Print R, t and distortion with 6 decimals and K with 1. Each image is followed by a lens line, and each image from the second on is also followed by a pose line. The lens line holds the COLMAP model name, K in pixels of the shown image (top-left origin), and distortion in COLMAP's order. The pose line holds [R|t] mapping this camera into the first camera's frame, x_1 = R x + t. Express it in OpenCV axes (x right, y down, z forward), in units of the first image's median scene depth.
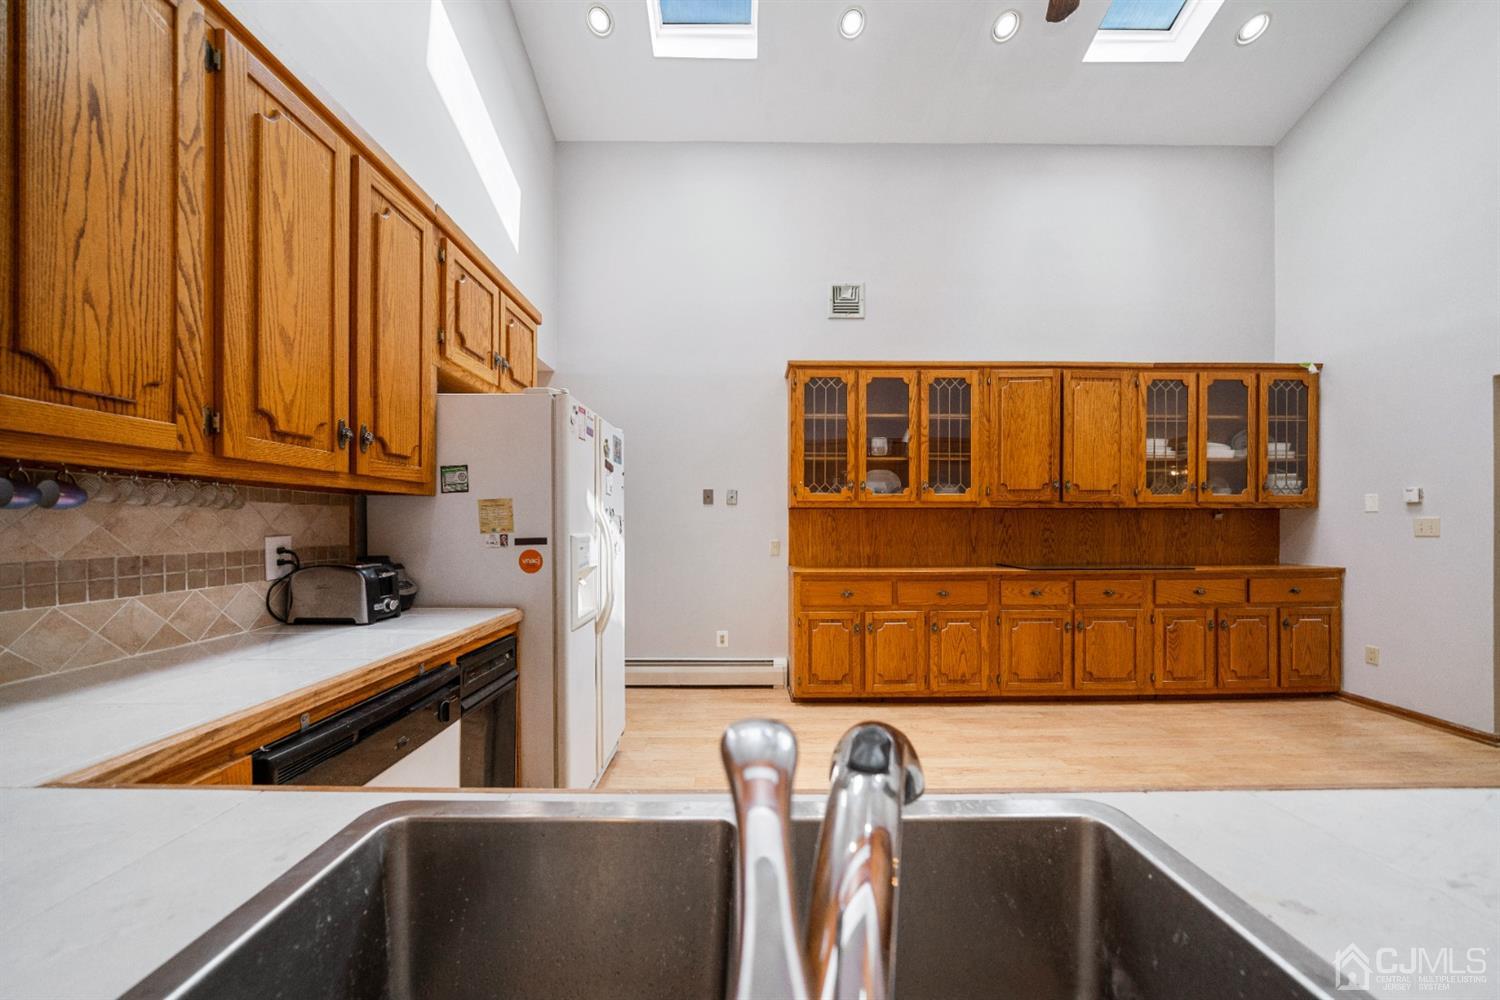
lens RADIAL K [[527.2, 0, 749.8], [0, 527.2, 530.4], [0, 0, 1]] dist [-0.000300, -0.000008]
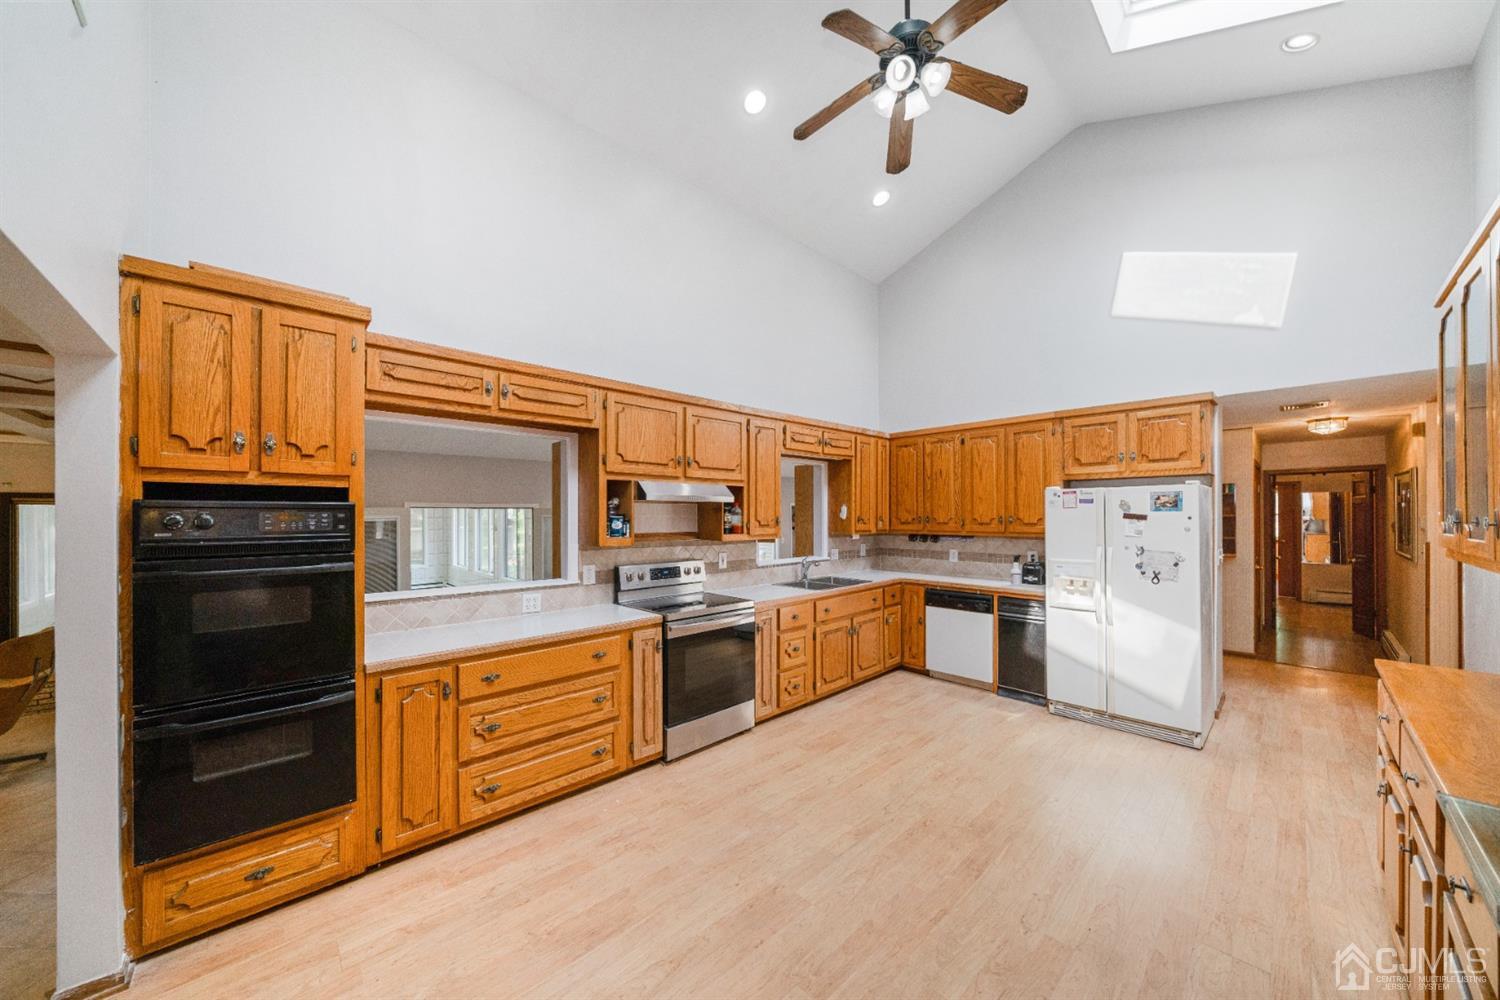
lens RADIAL K [[523.0, 0, 731.9], [0, 523.0, 511.3], [0, 0, 1]] dist [0.000311, 0.000048]
pose [[-0.749154, -0.000245, -0.662396, 1.054061], [0.000885, 0.999999, -0.001371, -0.094661], [0.662395, -0.001614, -0.749153, 0.941352]]
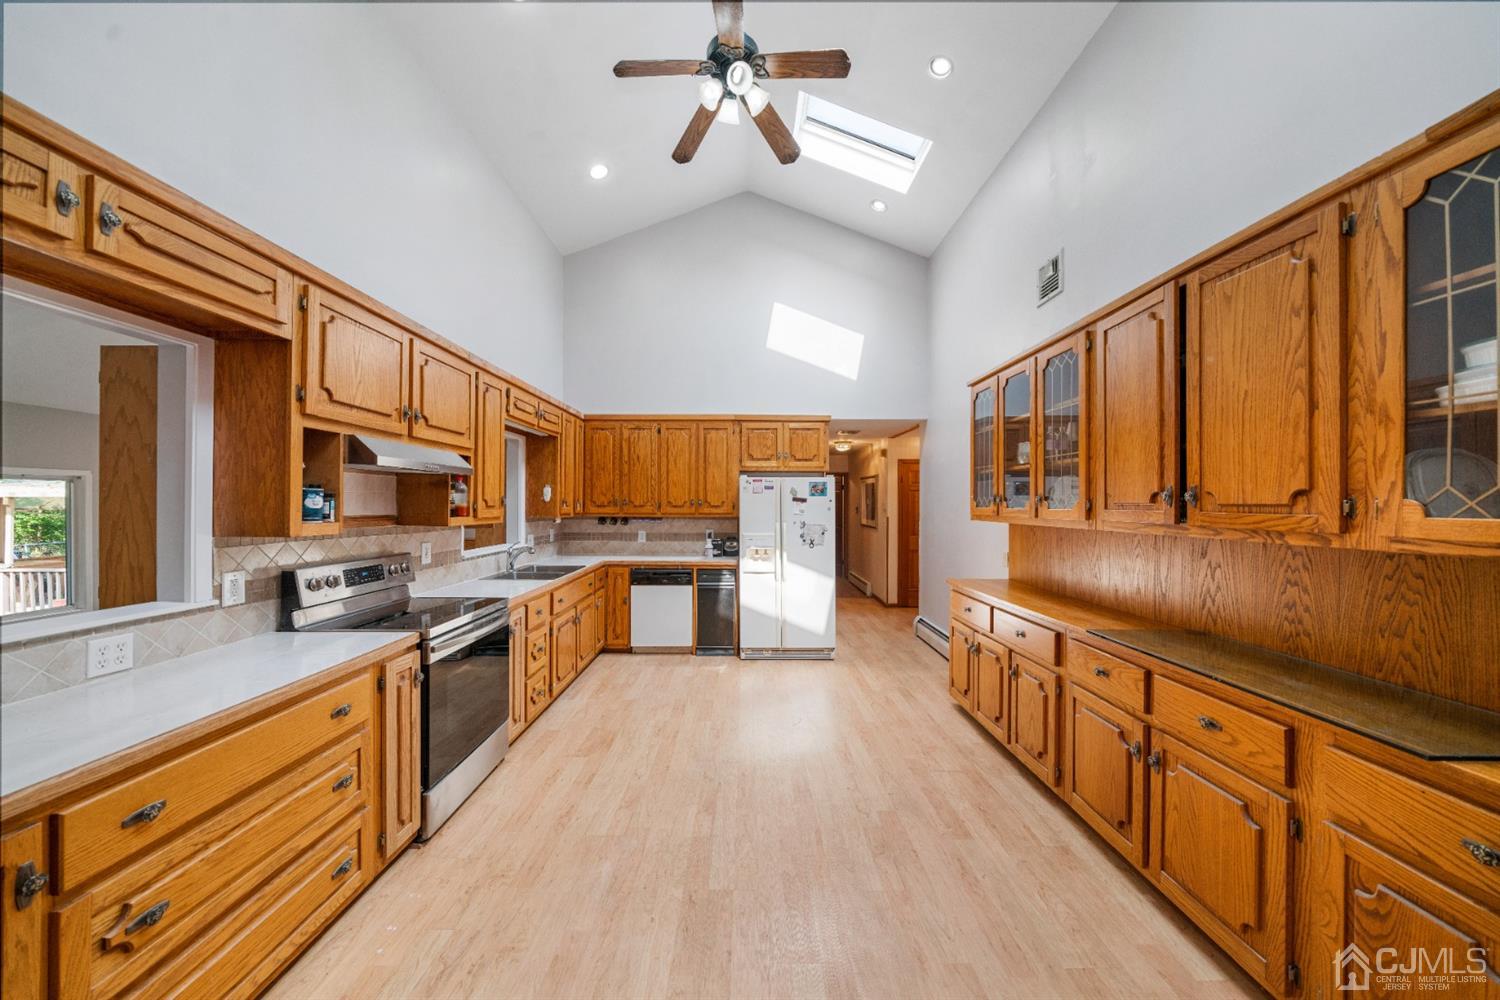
lens RADIAL K [[514.2, 0, 750.0], [0, 514.2, 500.0], [0, 0, 1]] dist [-0.001118, -0.000015]
pose [[-0.014521, -0.006249, -0.999875, 1.153684], [-0.010508, 0.999926, -0.006096, -0.075272], [0.999839, 0.010418, -0.014585, 0.593822]]
